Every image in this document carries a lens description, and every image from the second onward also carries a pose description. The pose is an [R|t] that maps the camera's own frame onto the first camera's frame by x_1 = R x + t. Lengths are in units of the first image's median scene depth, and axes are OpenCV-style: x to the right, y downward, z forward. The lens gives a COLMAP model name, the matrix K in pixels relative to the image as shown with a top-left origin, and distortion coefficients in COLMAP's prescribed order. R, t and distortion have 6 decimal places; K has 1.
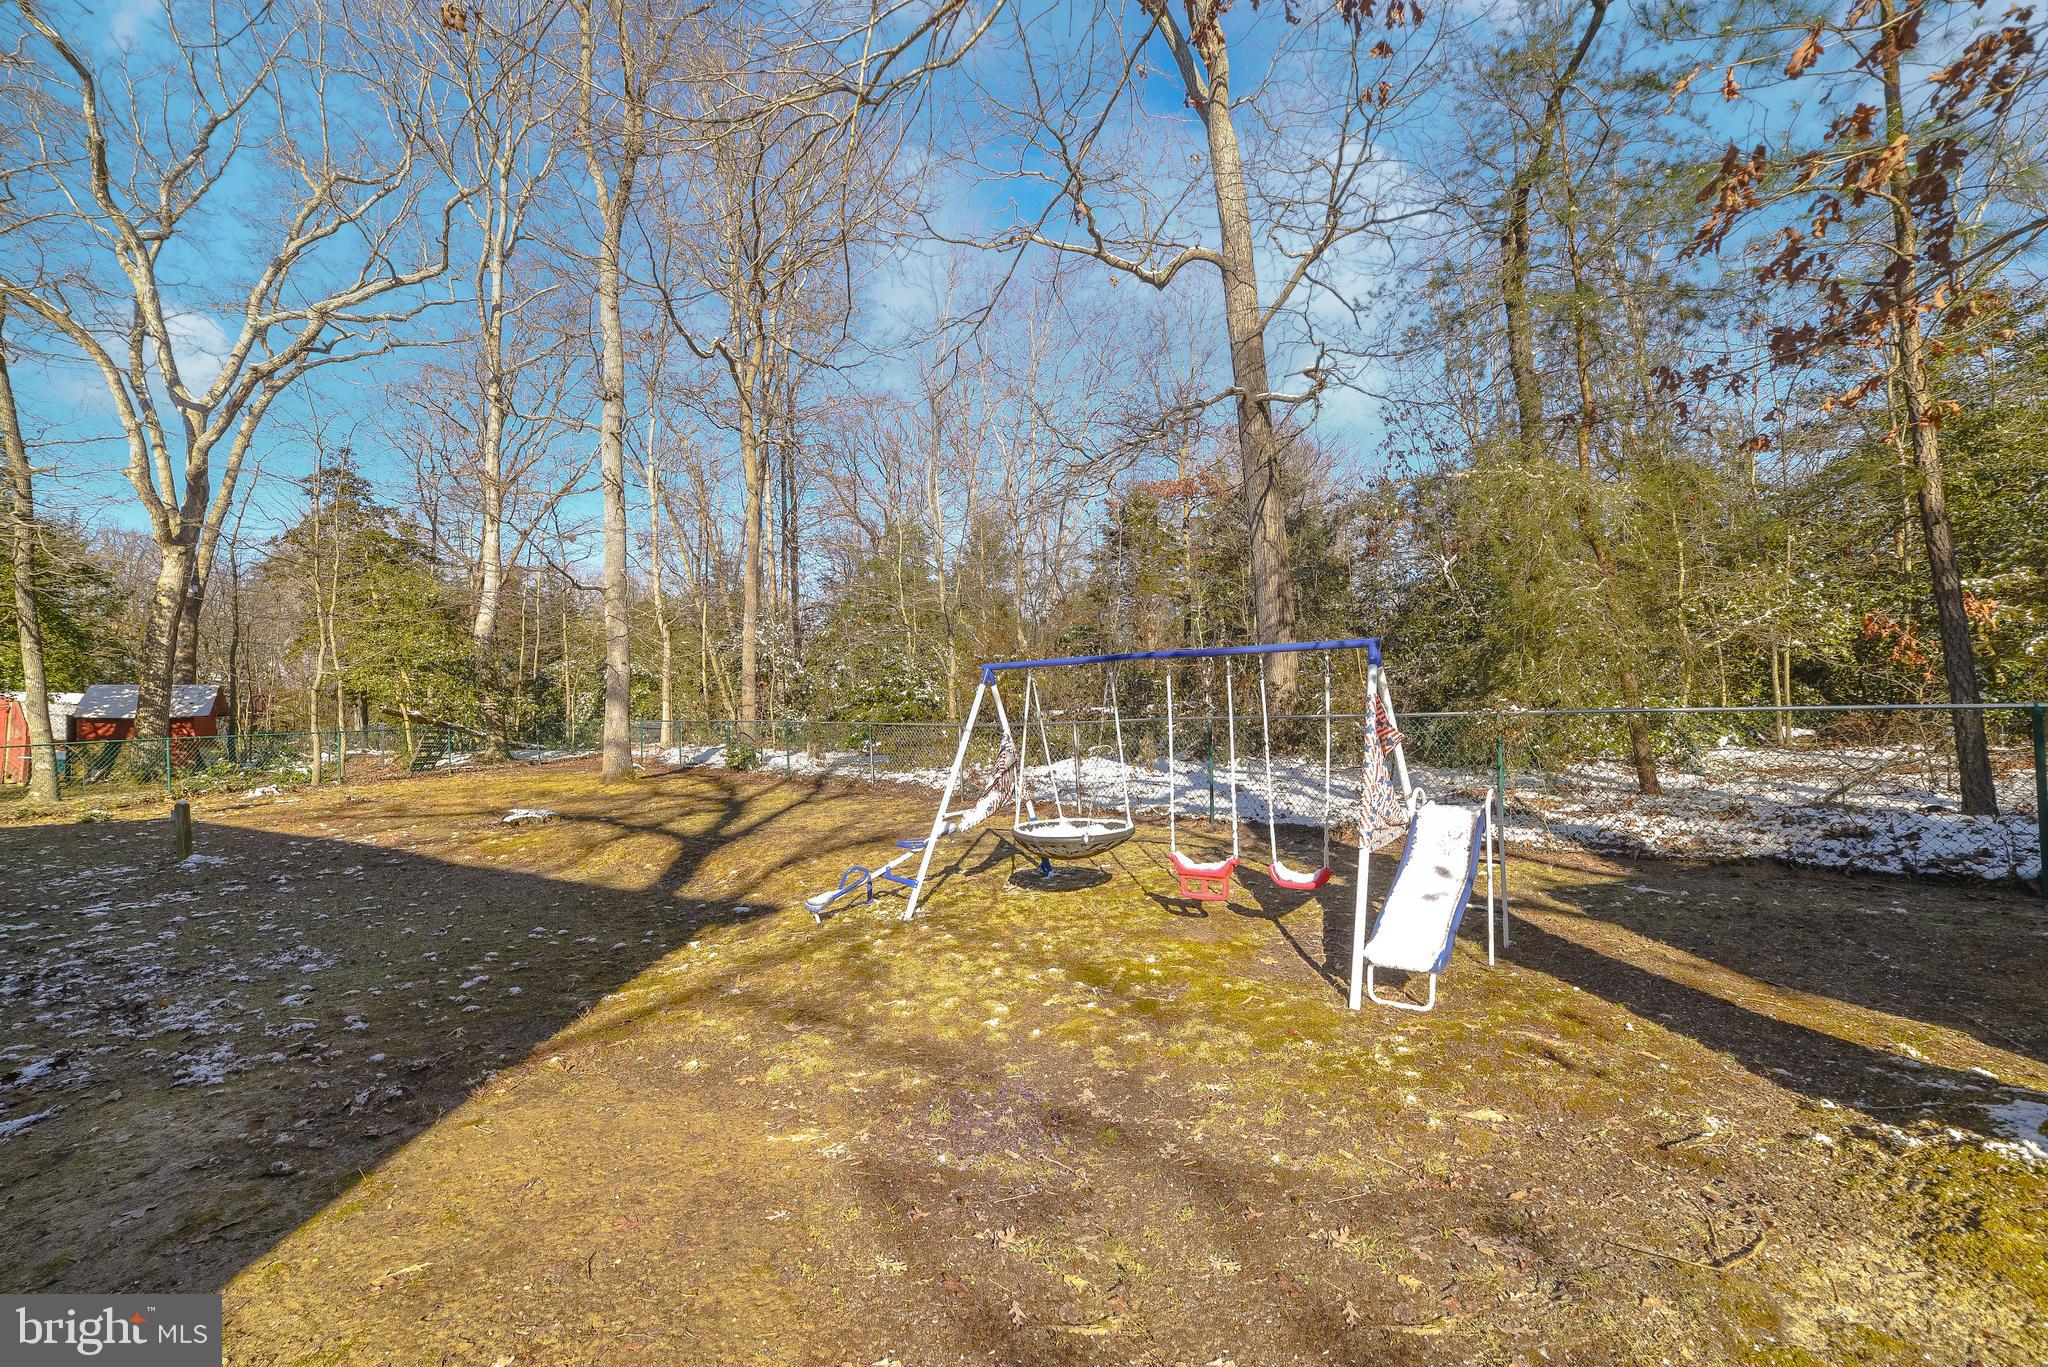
lens RADIAL K [[857.7, 0, 1034.2], [0, 857.7, 710.9], [0, 0, 1]] dist [-0.089966, 0.037401]
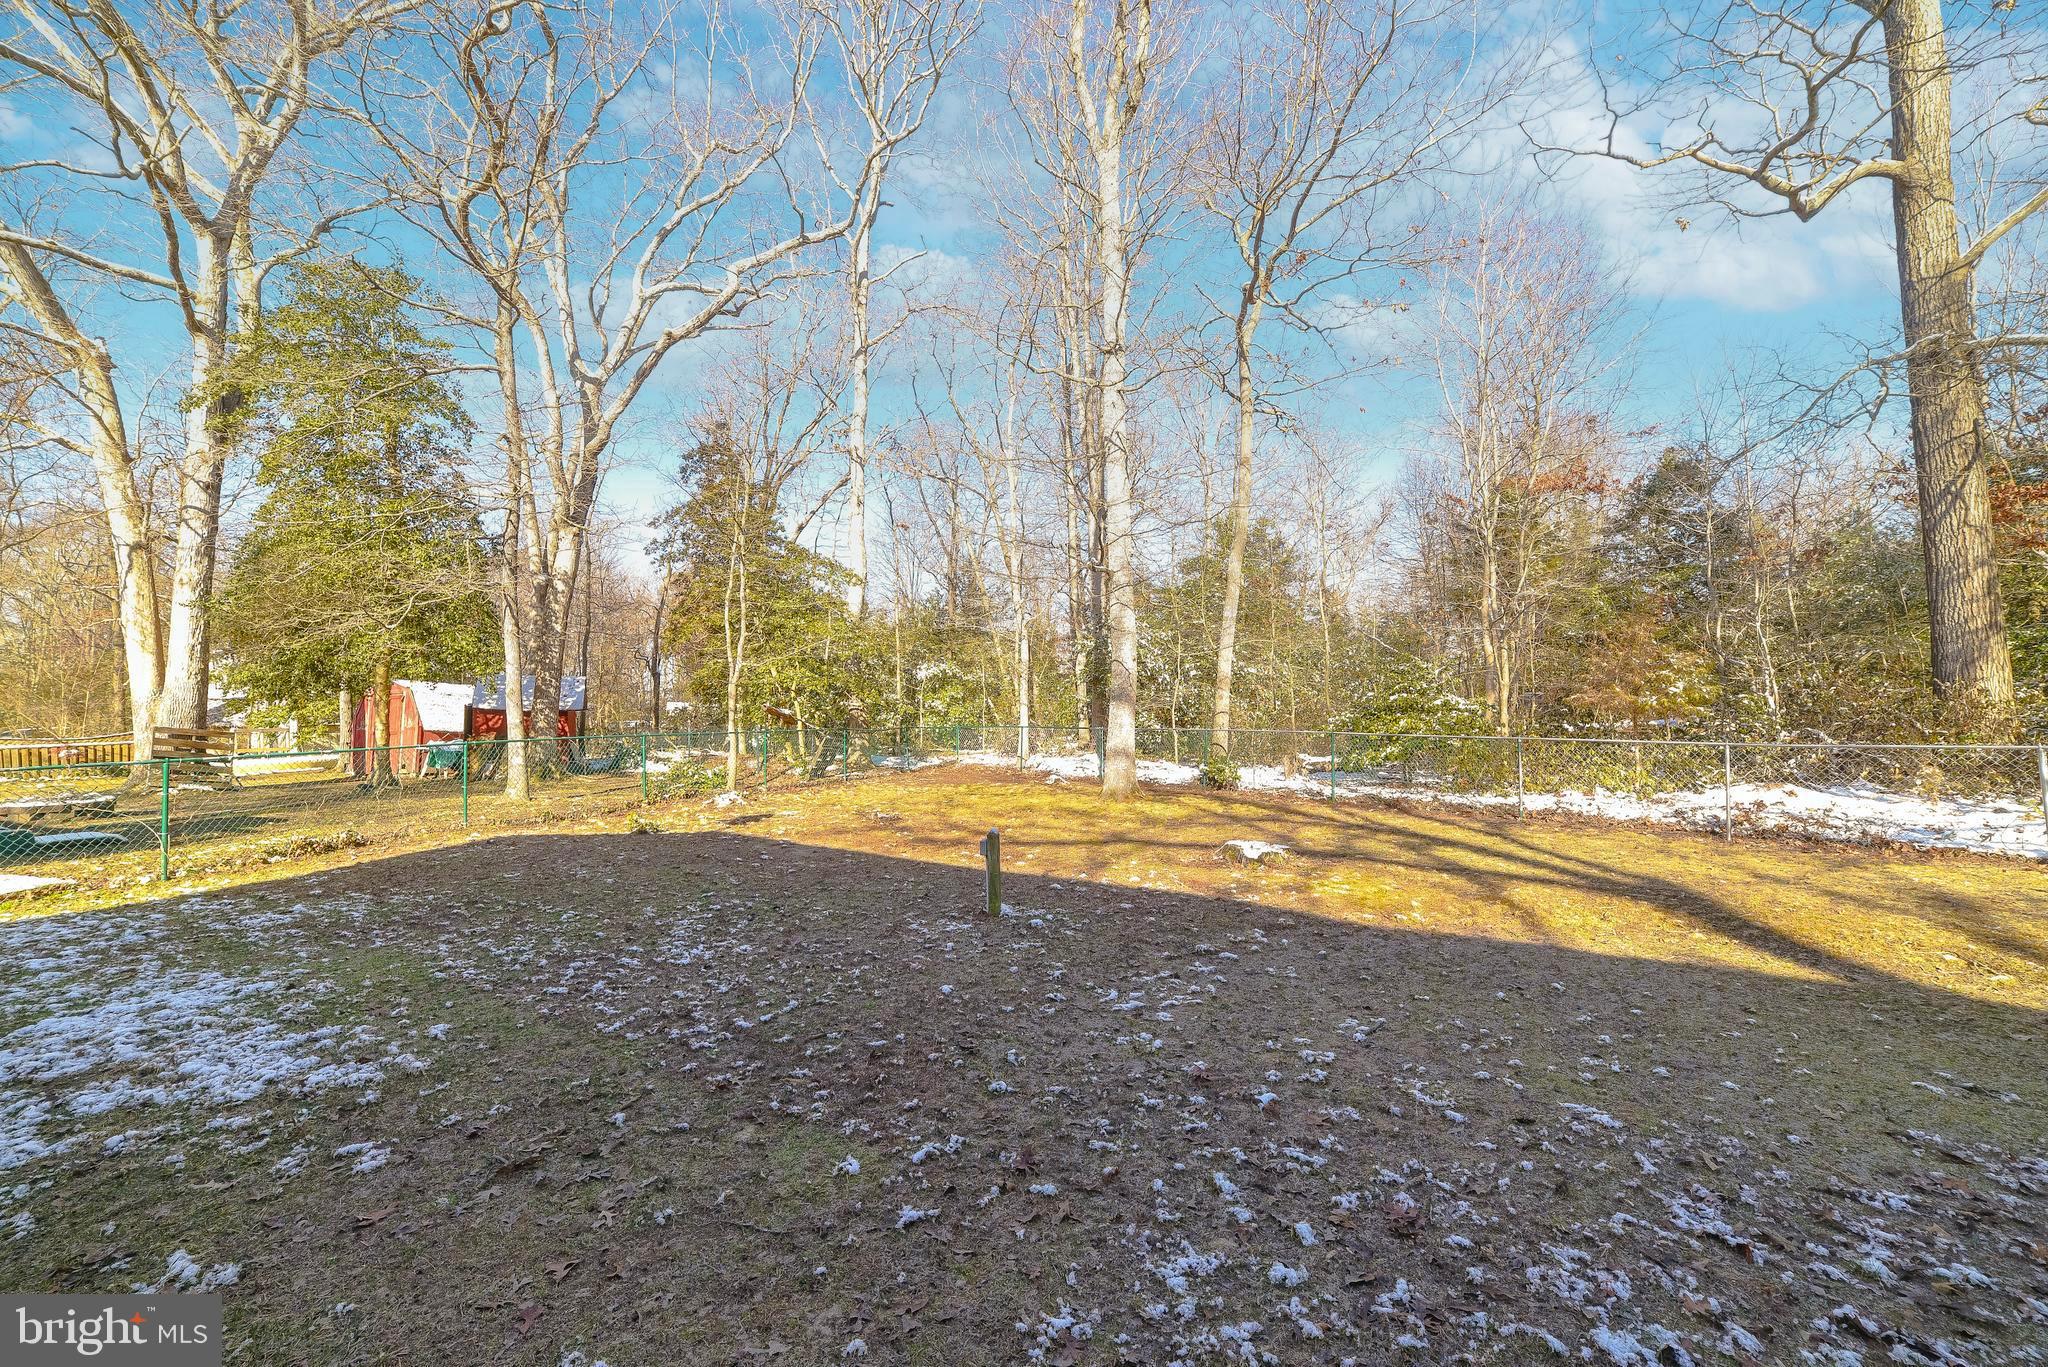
lens RADIAL K [[857.7, 0, 1034.2], [0, 857.7, 710.9], [0, 0, 1]] dist [-0.089966, 0.037401]
pose [[0.993652, 0.023553, -0.110007, -0.416530], [-0.024936, 0.999626, -0.011213, 0.005913], [0.109702, 0.013885, 0.993868, 0.108647]]
